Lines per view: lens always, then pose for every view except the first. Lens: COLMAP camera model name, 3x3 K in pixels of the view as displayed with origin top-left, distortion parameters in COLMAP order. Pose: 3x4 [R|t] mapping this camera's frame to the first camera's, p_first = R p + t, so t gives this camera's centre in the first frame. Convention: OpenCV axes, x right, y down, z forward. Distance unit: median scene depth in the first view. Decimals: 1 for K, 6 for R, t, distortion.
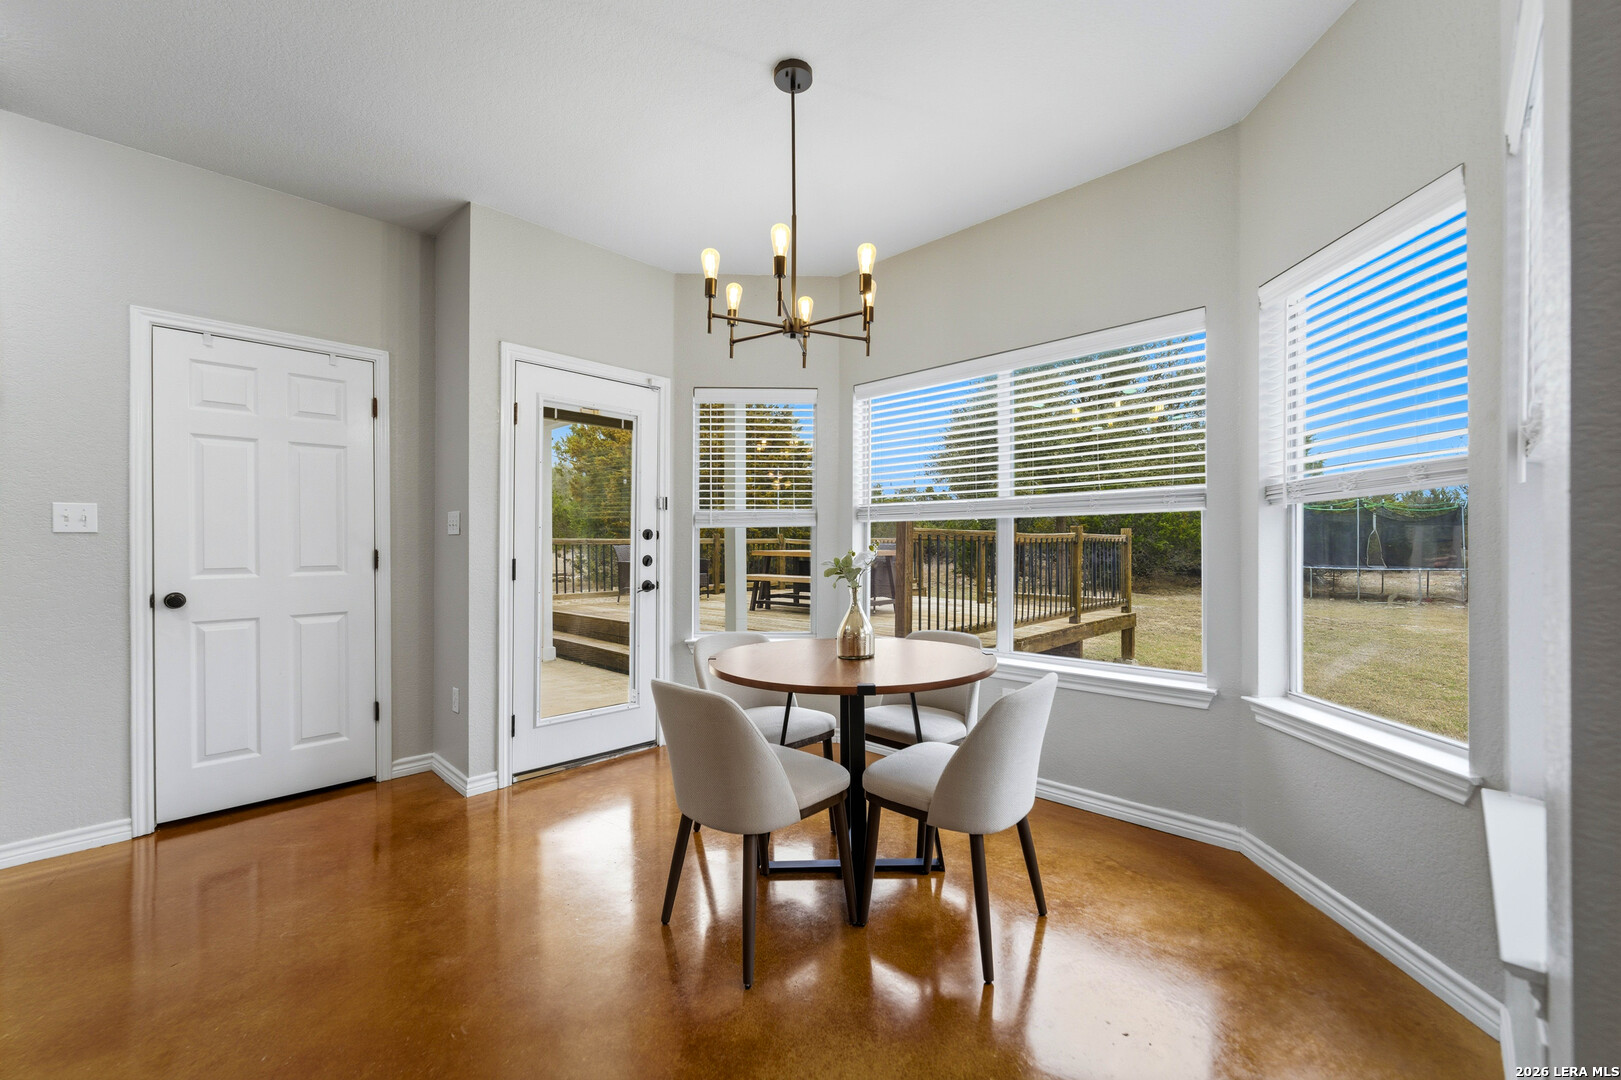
lens RADIAL K [[660.8, 0, 812.9], [0, 660.8, 543.2], [0, 0, 1]] dist [-0.005941, 0.002152]
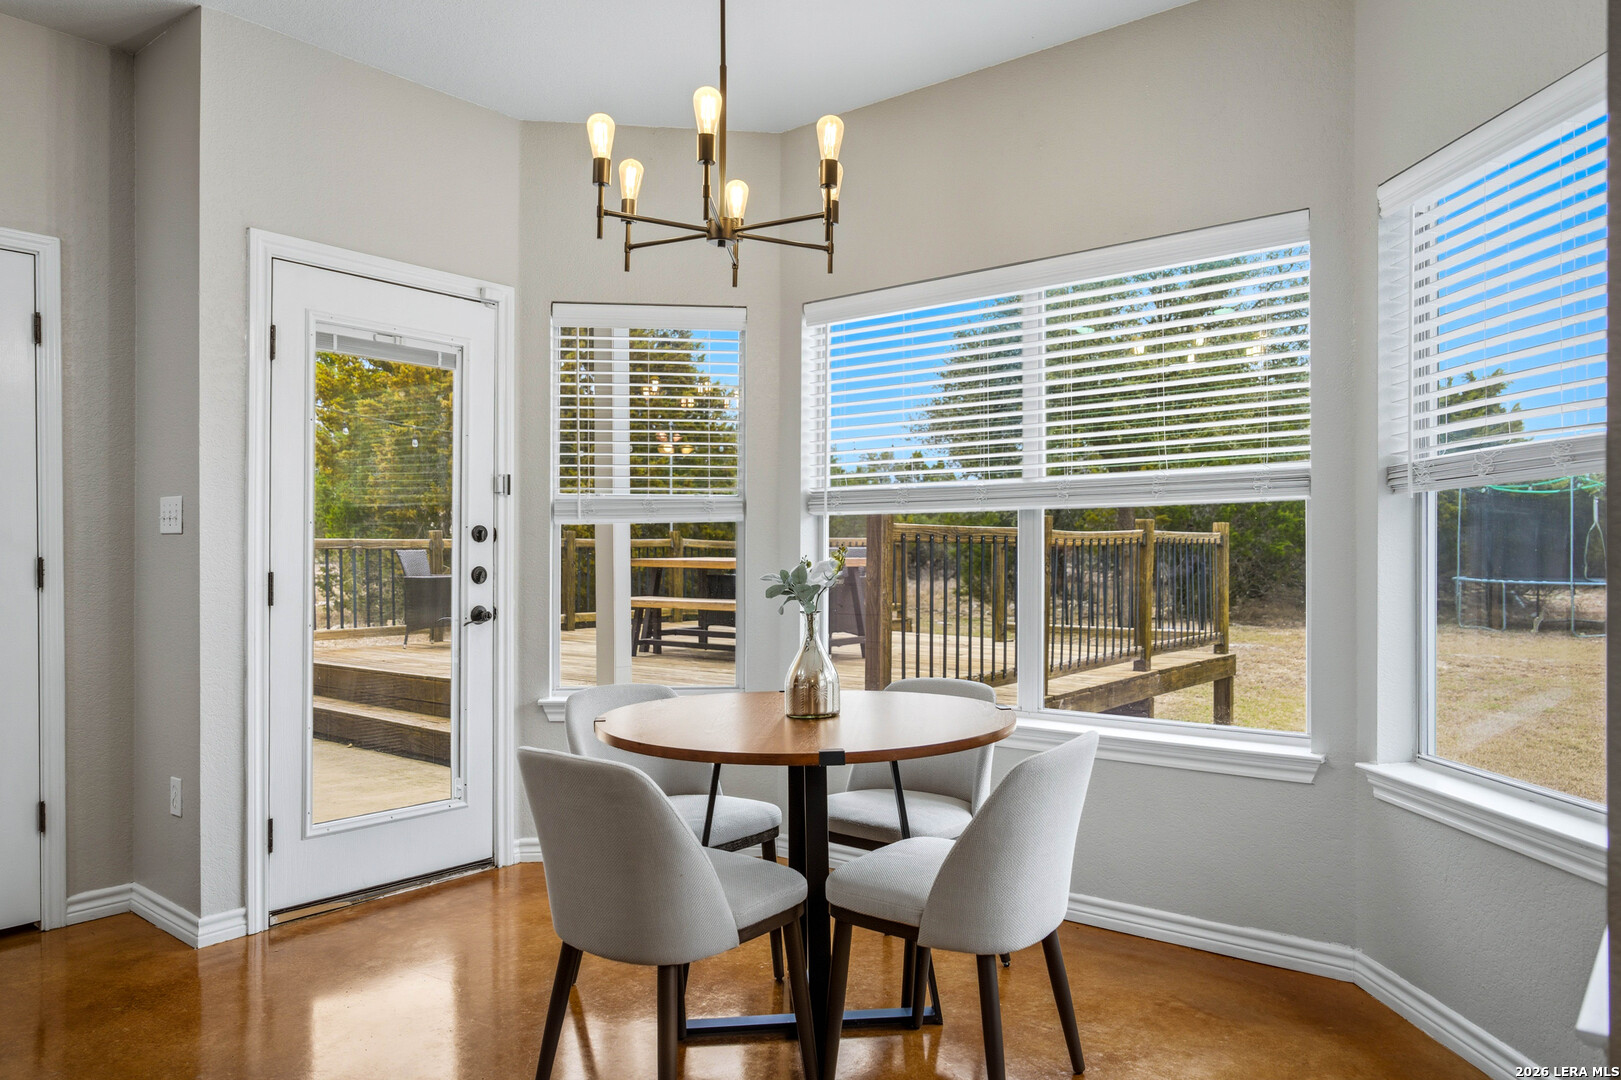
lens RADIAL K [[1120.2, 0, 821.6], [0, 1120.2, 534.0], [0, 0, 1]] dist [-0.031801, 0.025650]
pose [[0.995955, 0.000466, 0.089853, -0.025666], [0.000484, 0.999944, -0.010544, -0.001306], [-0.089852, 0.010545, 0.995899, -0.127074]]
